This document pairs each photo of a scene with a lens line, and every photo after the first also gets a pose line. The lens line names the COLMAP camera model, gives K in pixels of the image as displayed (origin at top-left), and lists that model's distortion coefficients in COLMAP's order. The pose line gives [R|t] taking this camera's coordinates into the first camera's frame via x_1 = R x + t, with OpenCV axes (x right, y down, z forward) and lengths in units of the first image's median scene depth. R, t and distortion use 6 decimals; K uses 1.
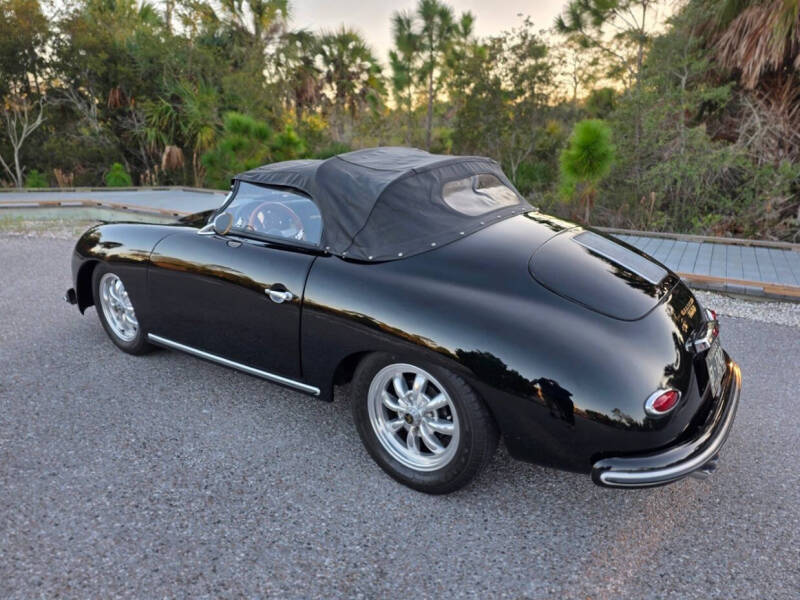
lens RADIAL K [[530.2, 0, 404.8], [0, 530.2, 274.2], [0, 0, 1]] dist [0.027241, -0.020893]
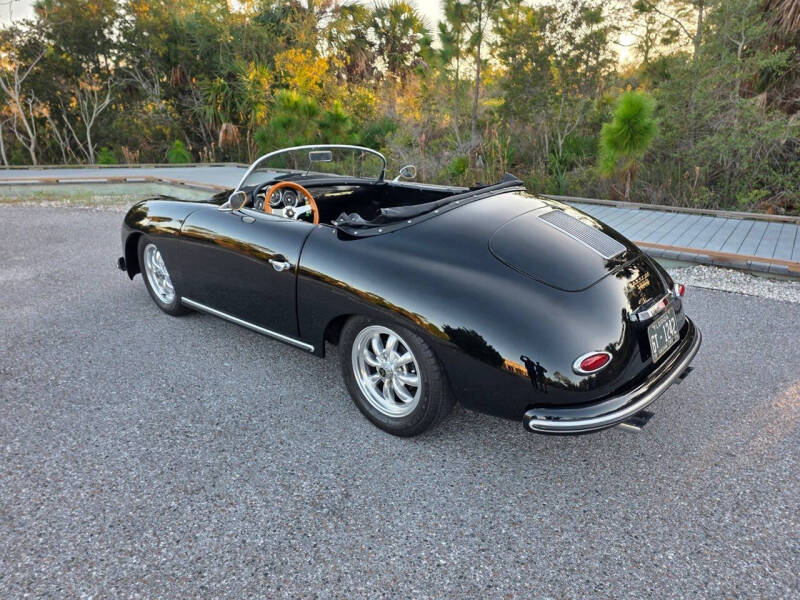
lens RADIAL K [[530.2, 0, 406.4], [0, 530.2, 281.2], [0, 0, 1]] dist [0.027241, -0.020893]
pose [[0.994557, 0.017796, -0.102661, 0.107036], [-0.011555, 0.998067, 0.061068, 0.001898], [0.103549, -0.059549, 0.992840, -0.077979]]
